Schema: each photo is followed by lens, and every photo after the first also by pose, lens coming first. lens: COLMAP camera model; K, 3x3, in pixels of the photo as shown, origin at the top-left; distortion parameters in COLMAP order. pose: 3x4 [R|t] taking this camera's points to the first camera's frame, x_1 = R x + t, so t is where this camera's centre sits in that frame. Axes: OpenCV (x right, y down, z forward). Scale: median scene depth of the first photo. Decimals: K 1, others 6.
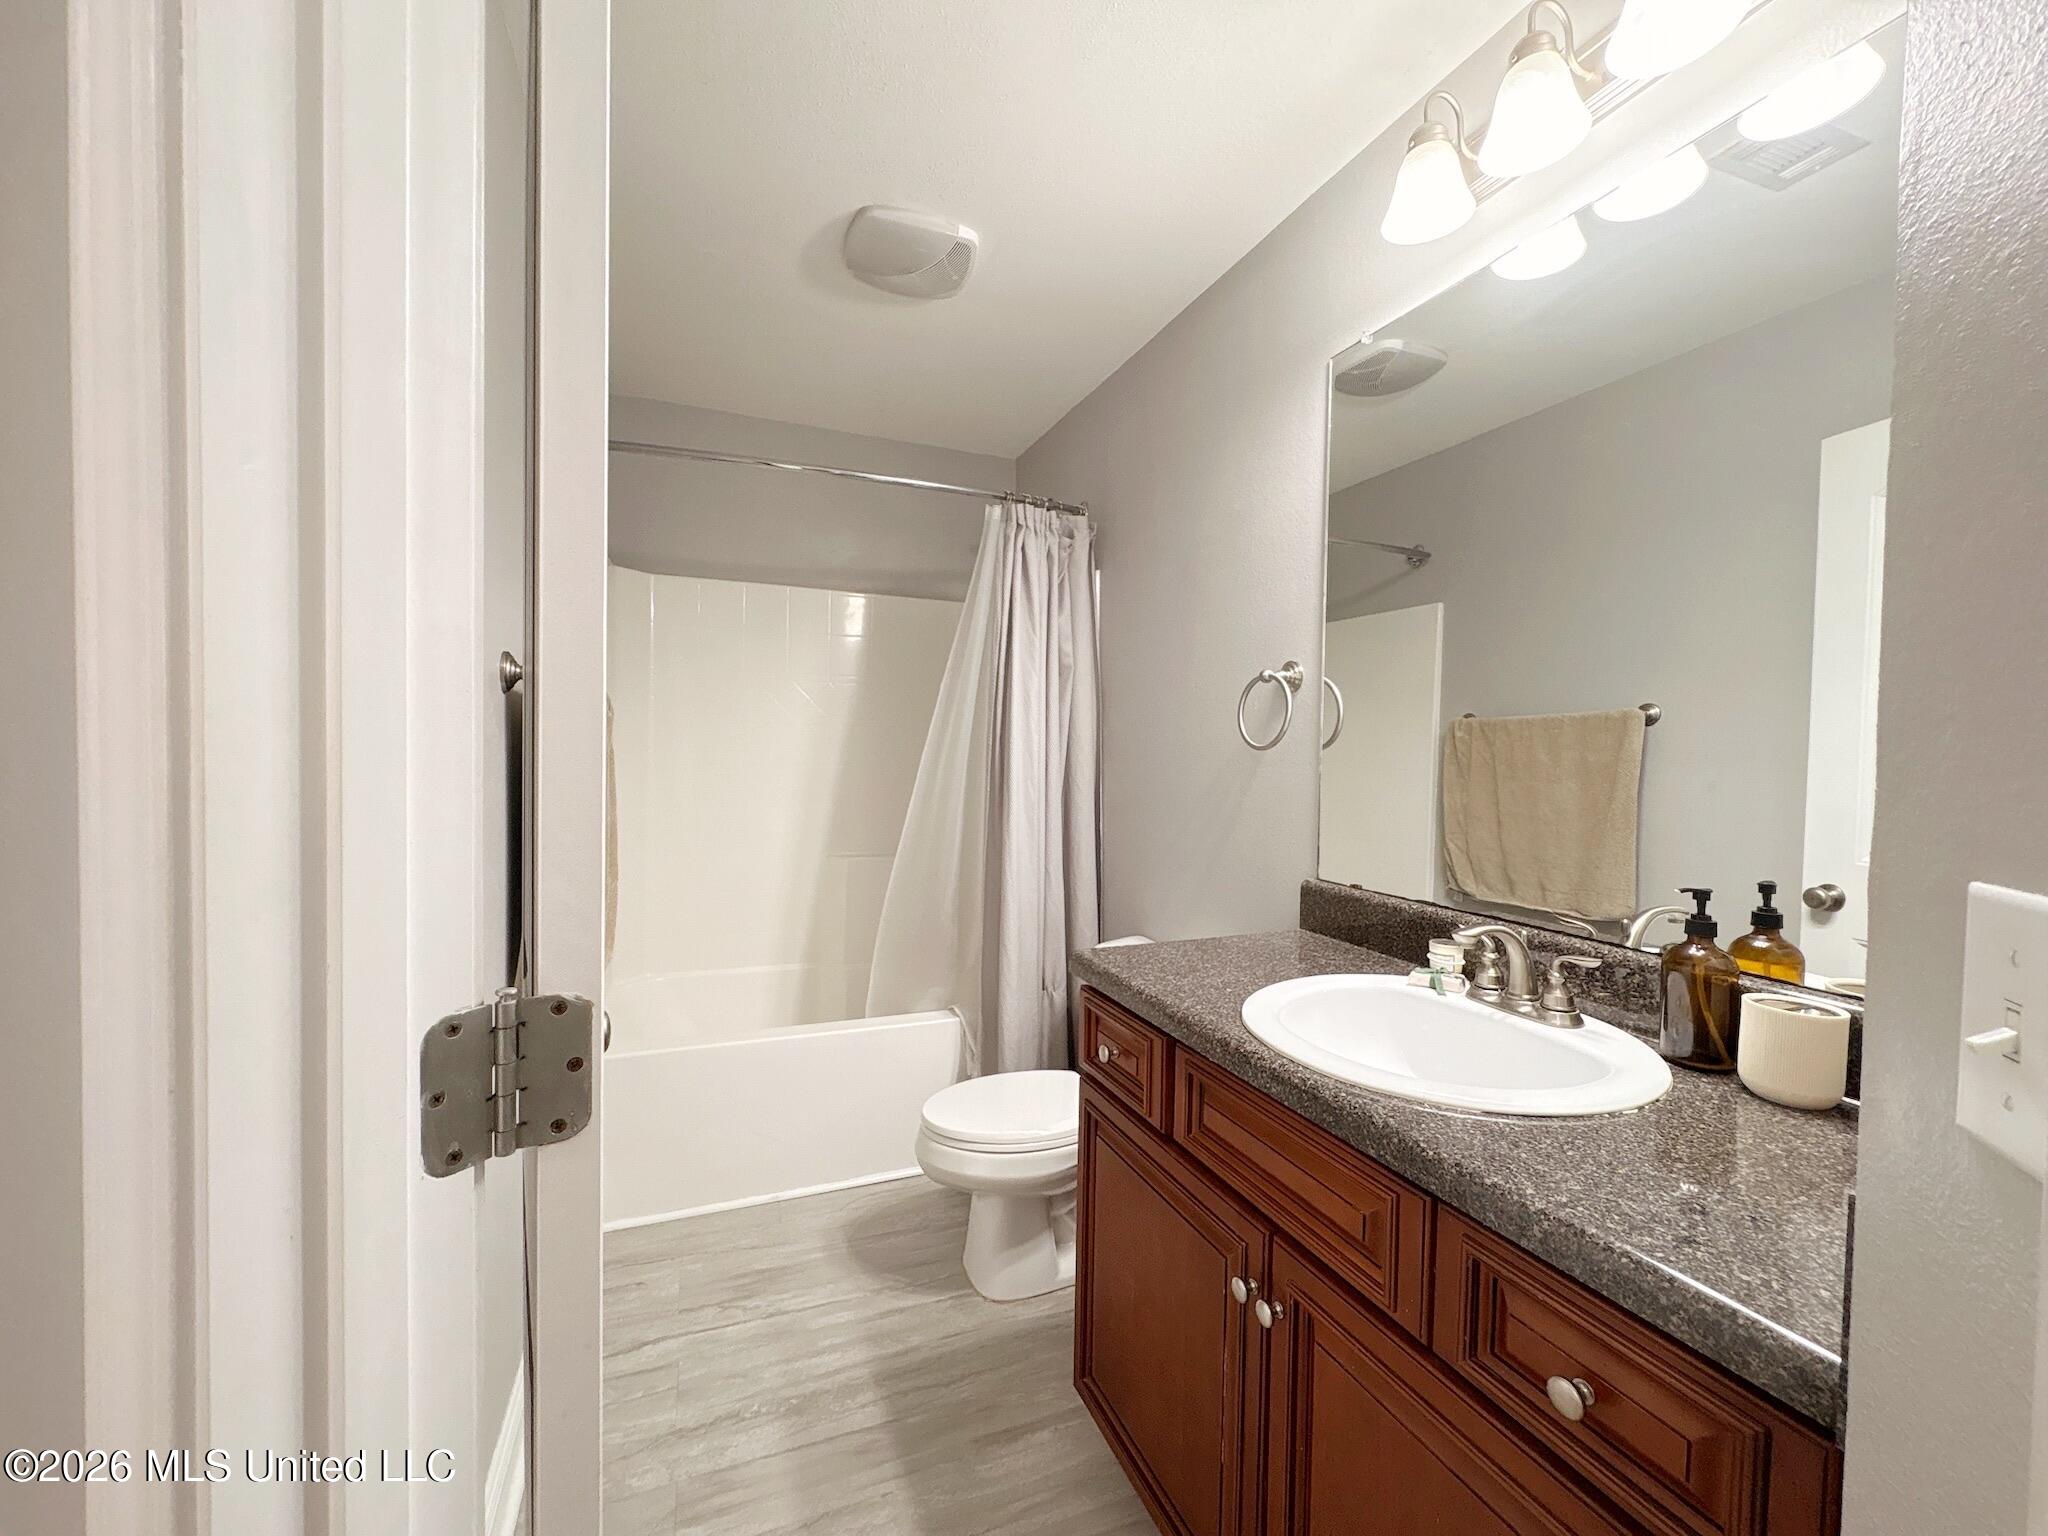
lens RADIAL K [[816.3, 0, 1019.7], [0, 816.3, 766.0], [0, 0, 1]] dist [-0.000495, 0.000100]
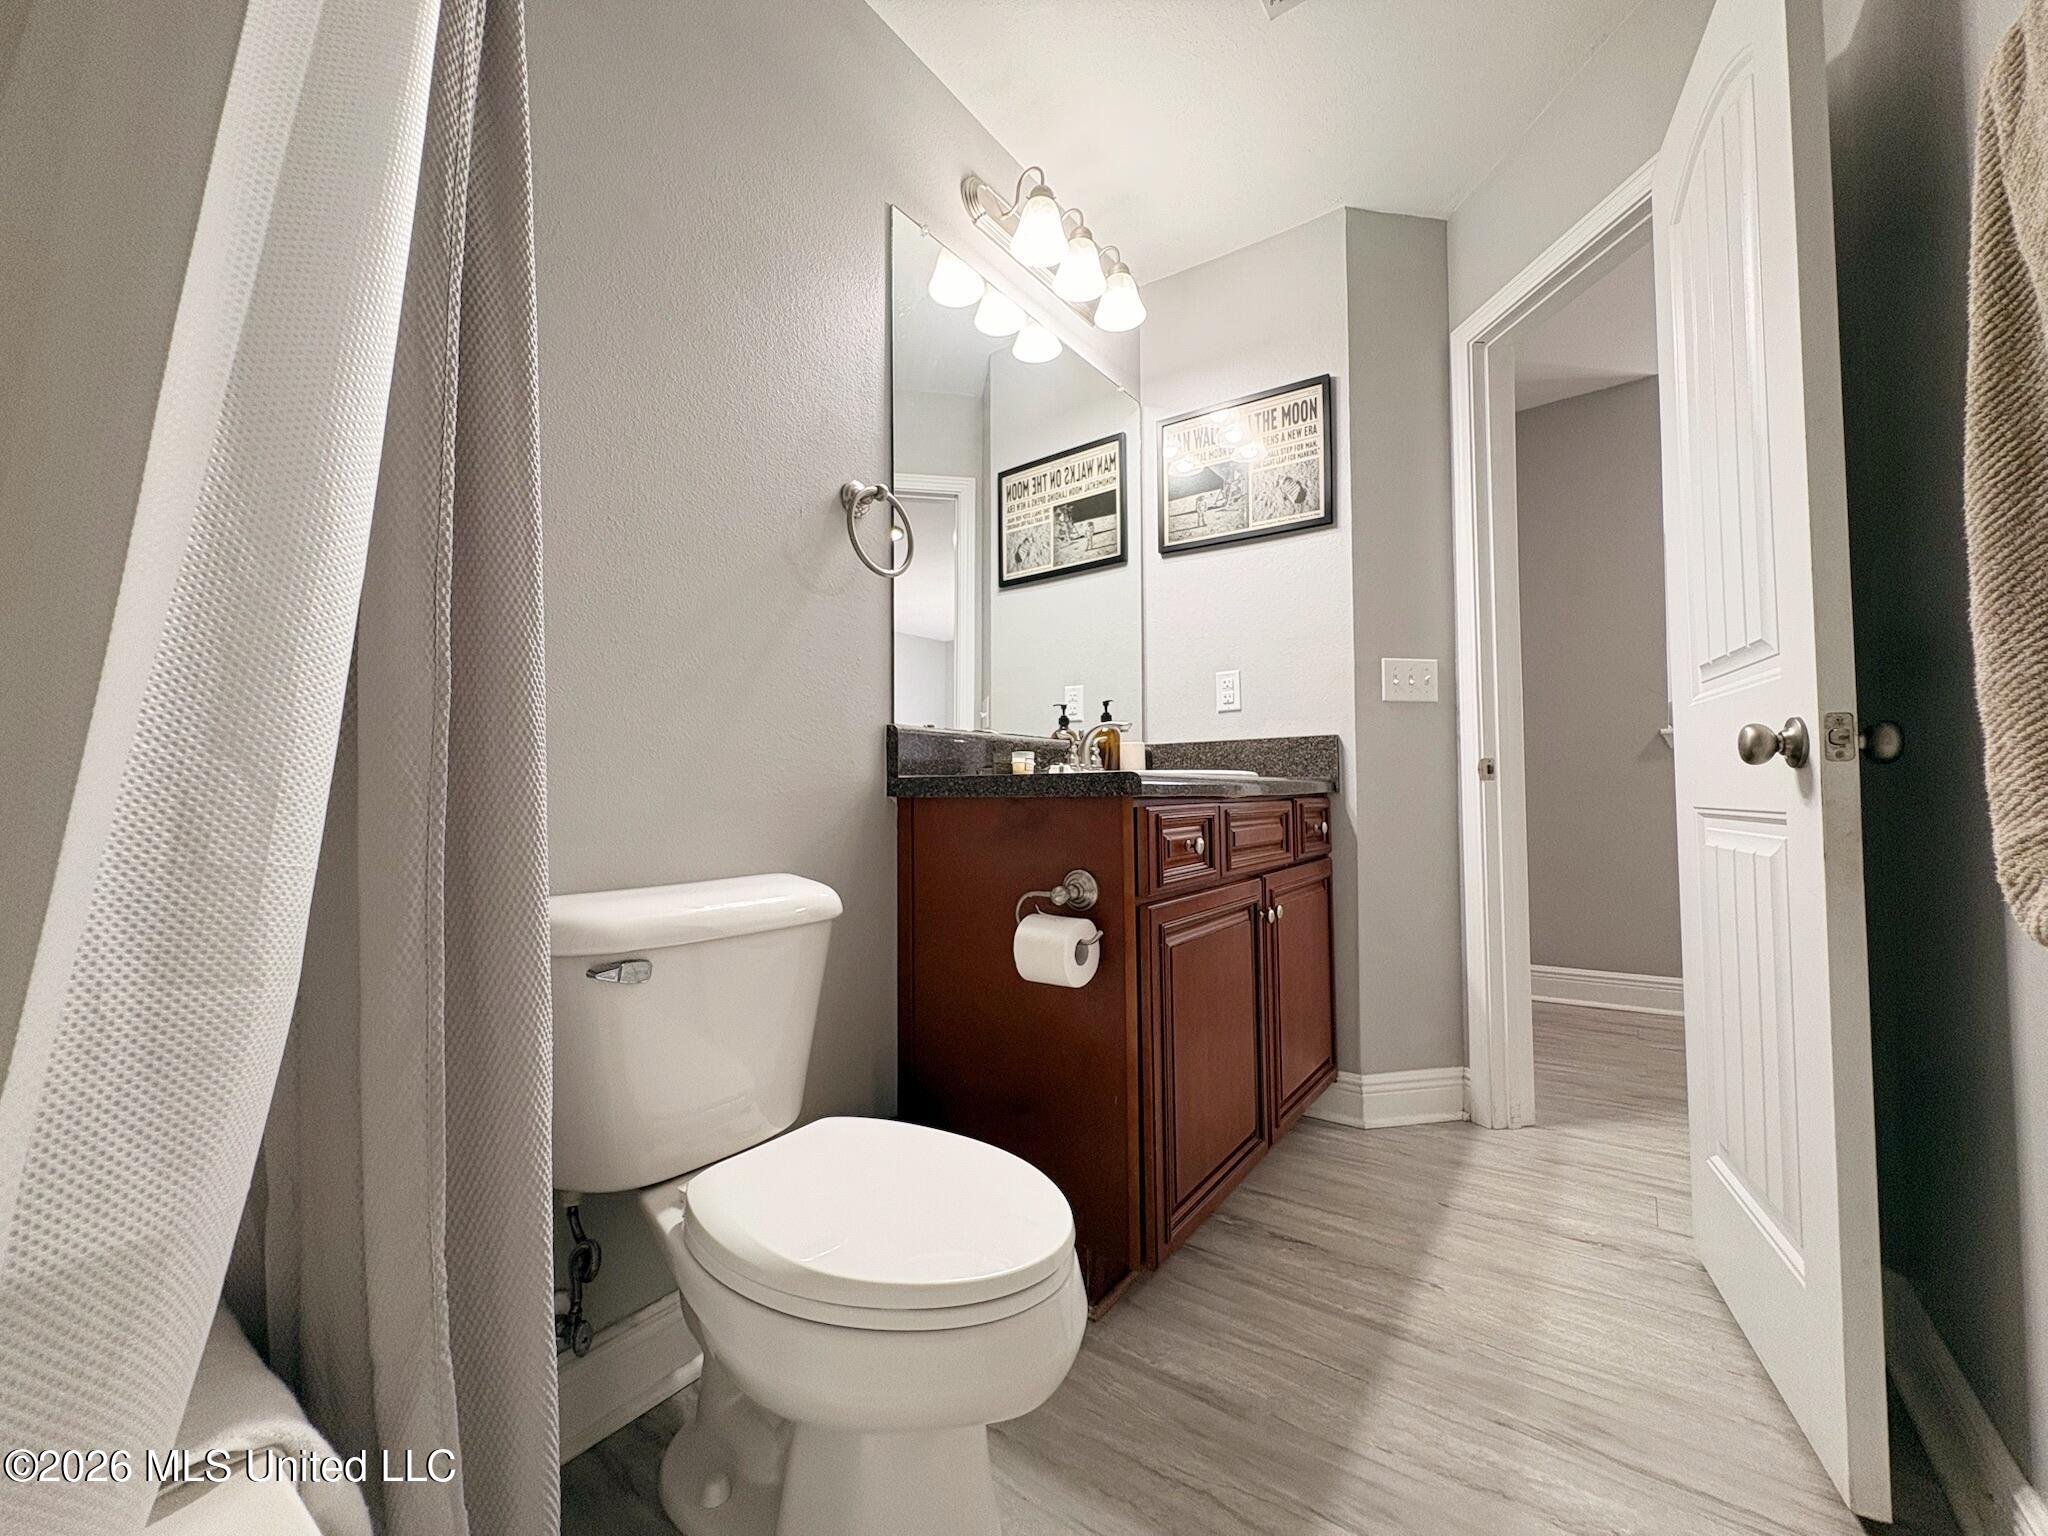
lens RADIAL K [[819.5, 0, 1015.0], [0, 819.5, 771.6], [0, 0, 1]] dist [0.000485, -0.000063]
pose [[-0.535611, 0.014169, 0.844346, -0.755679], [0.017523, 0.999830, -0.005662, 0.289797], [-0.844283, 0.011763, -0.535769, 2.009779]]
